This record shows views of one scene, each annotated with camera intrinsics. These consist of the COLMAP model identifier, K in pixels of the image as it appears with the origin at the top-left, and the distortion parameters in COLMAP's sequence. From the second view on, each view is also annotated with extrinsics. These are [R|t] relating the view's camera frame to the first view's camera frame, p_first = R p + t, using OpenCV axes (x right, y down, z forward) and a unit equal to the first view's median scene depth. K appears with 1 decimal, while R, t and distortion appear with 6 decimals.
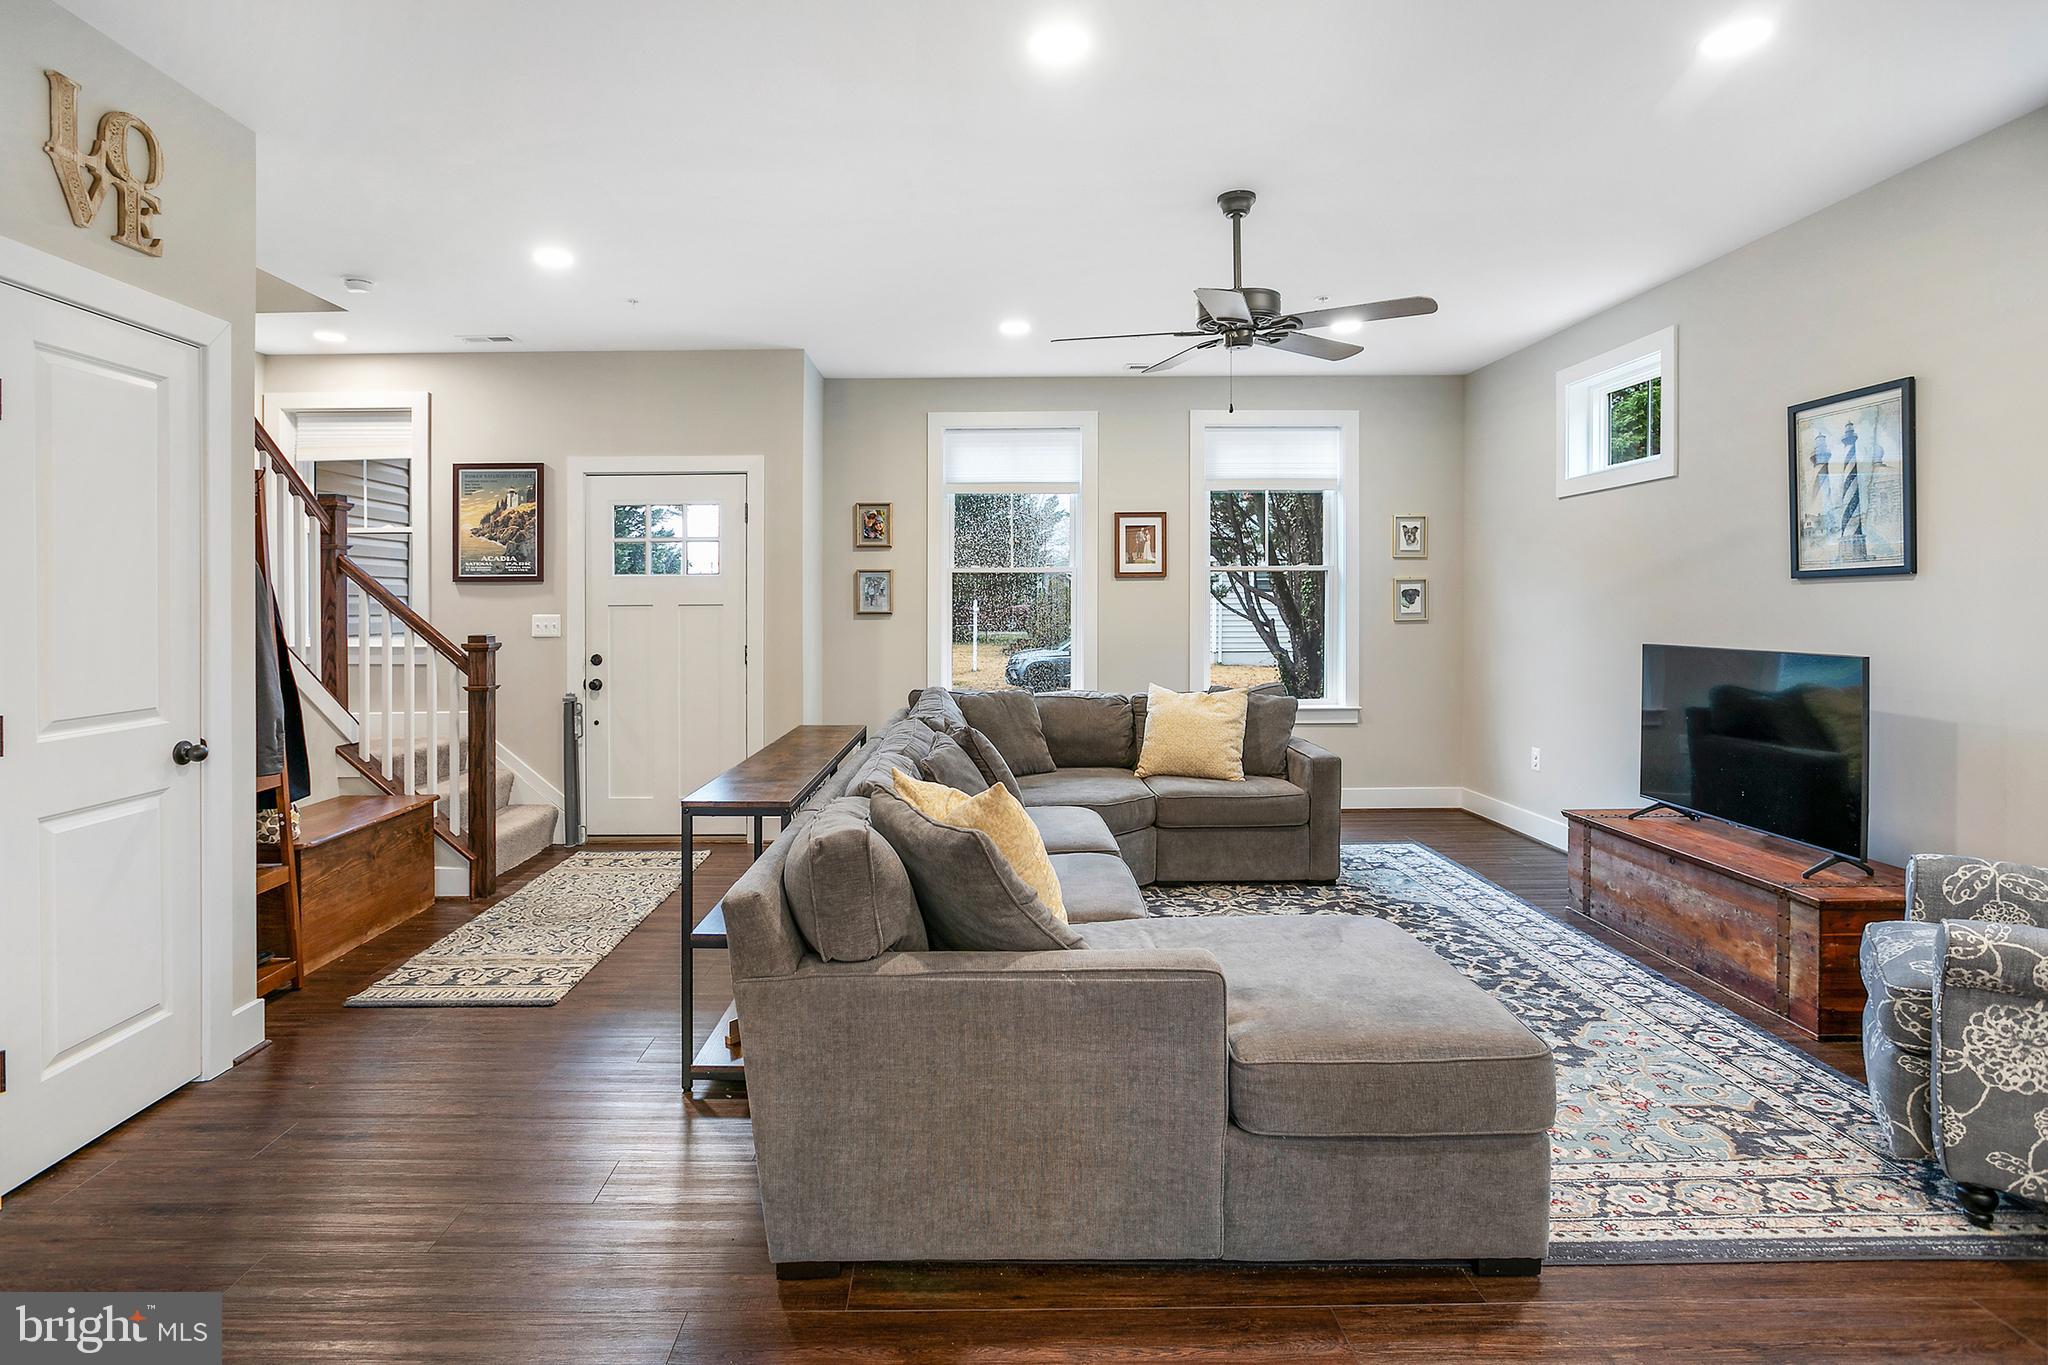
lens RADIAL K [[1030.9, 0, 1000.1], [0, 1030.9, 609.7], [0, 0, 1]] dist [-0.017555, 0.009679]
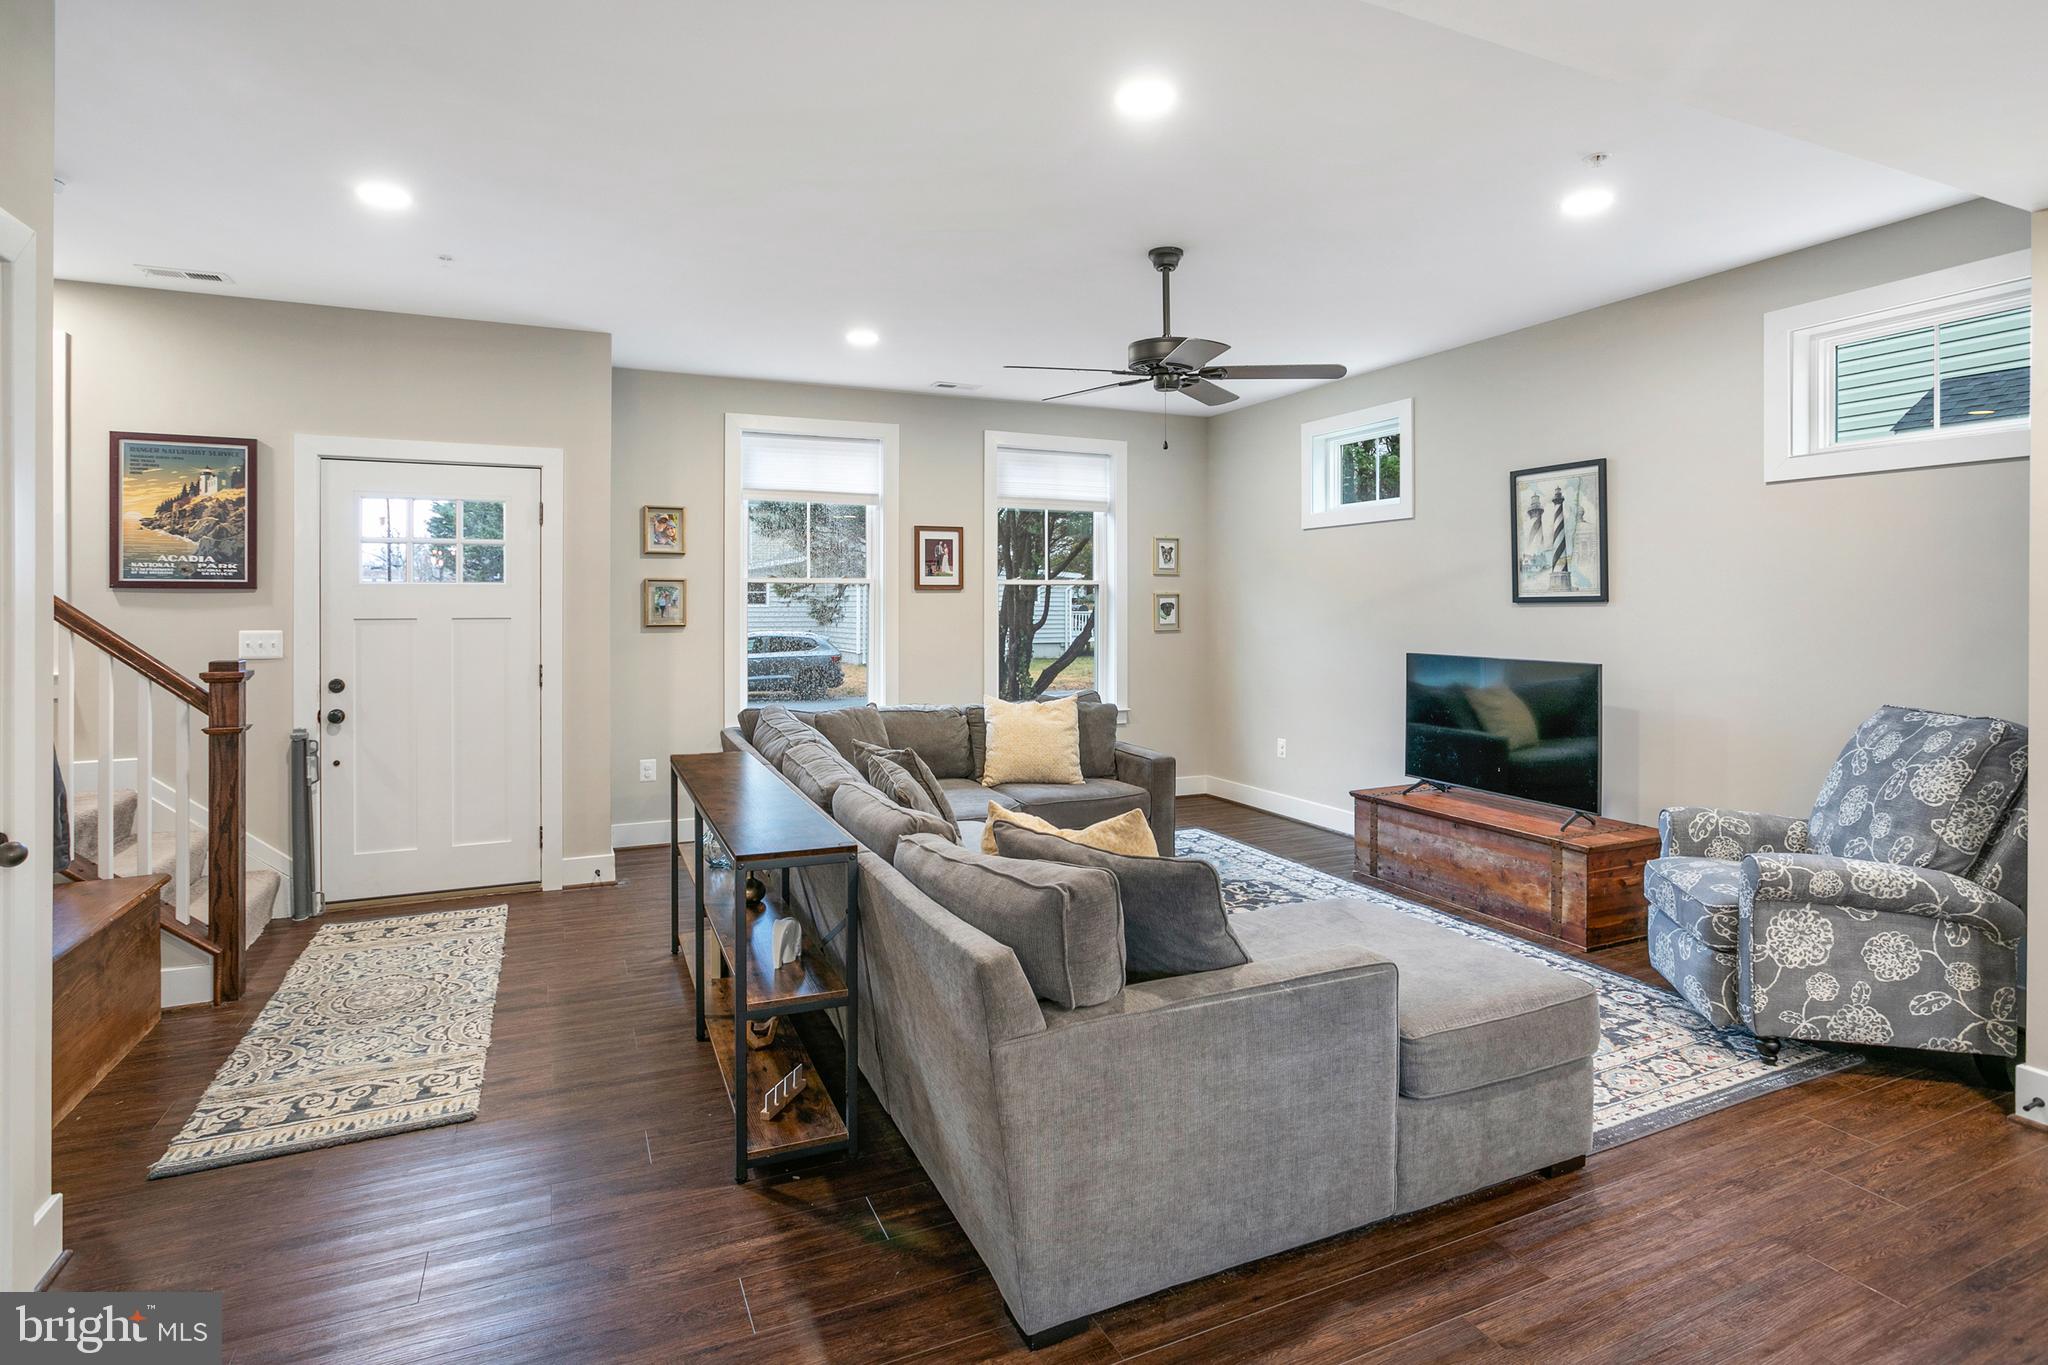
lens RADIAL K [[1008.1, 0, 1044.5], [0, 1008.1, 603.8], [0, 0, 1]] dist [-0.017563, 0.009471]
pose [[0.911913, 0.005767, 0.410343, -0.303826], [-0.003171, 0.999970, -0.007007, -0.018090], [-0.410371, 0.005089, 0.911904, 0.072766]]
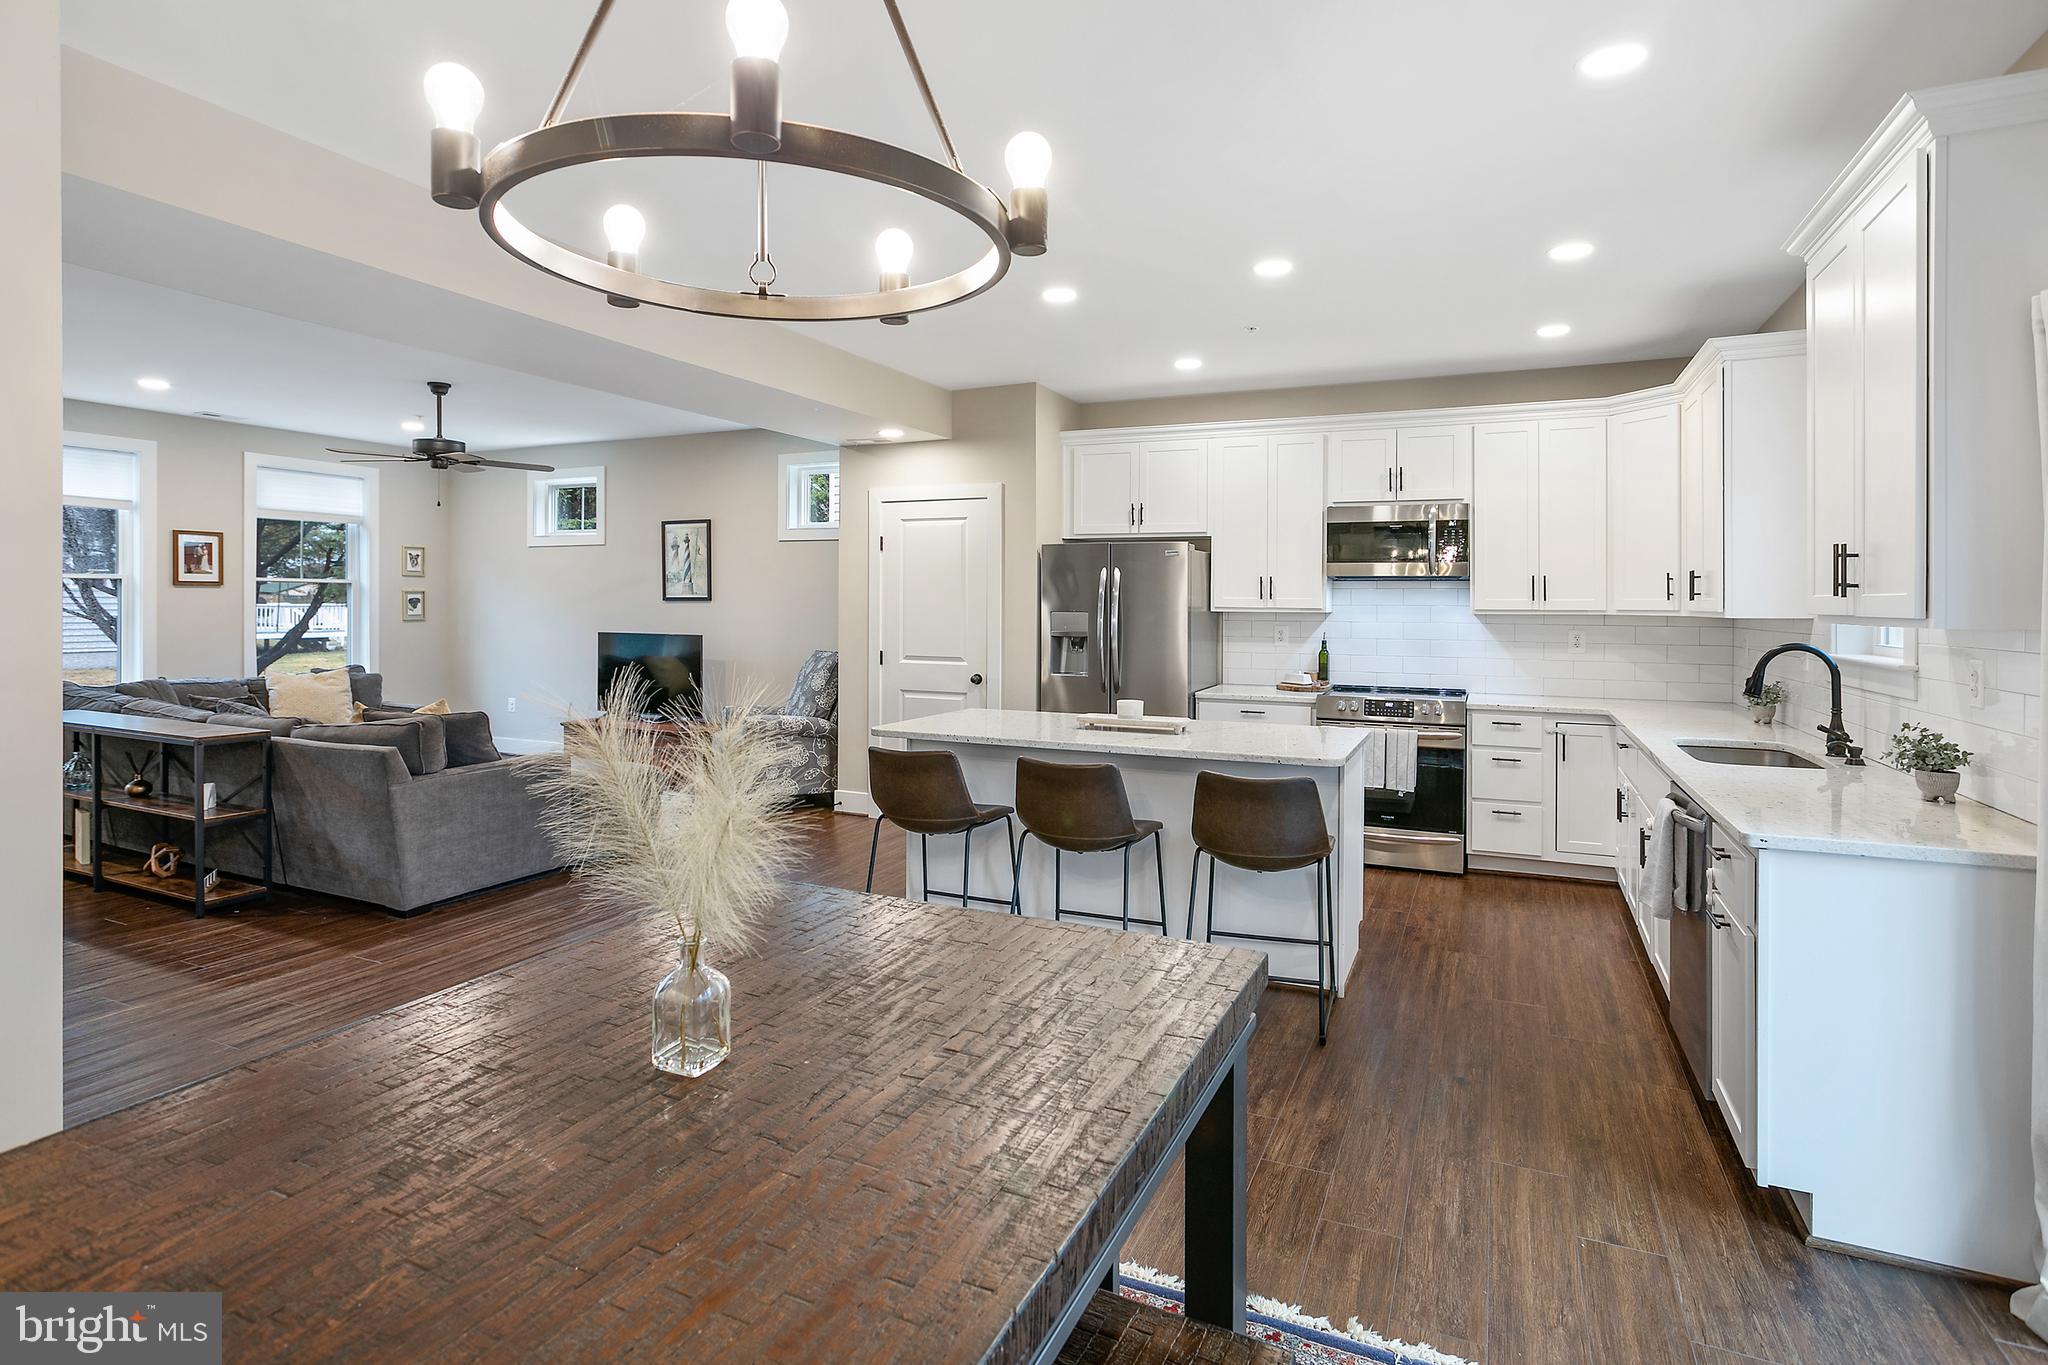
lens RADIAL K [[1030.9, 0, 1000.1], [0, 1030.9, 609.7], [0, 0, 1]] dist [-0.017555, 0.009679]
pose [[0.450732, 0.002587, 0.892656, -0.859488], [-0.006976, 0.999975, 0.000625, -0.017377], [-0.892632, -0.006508, 0.450739, -0.629247]]
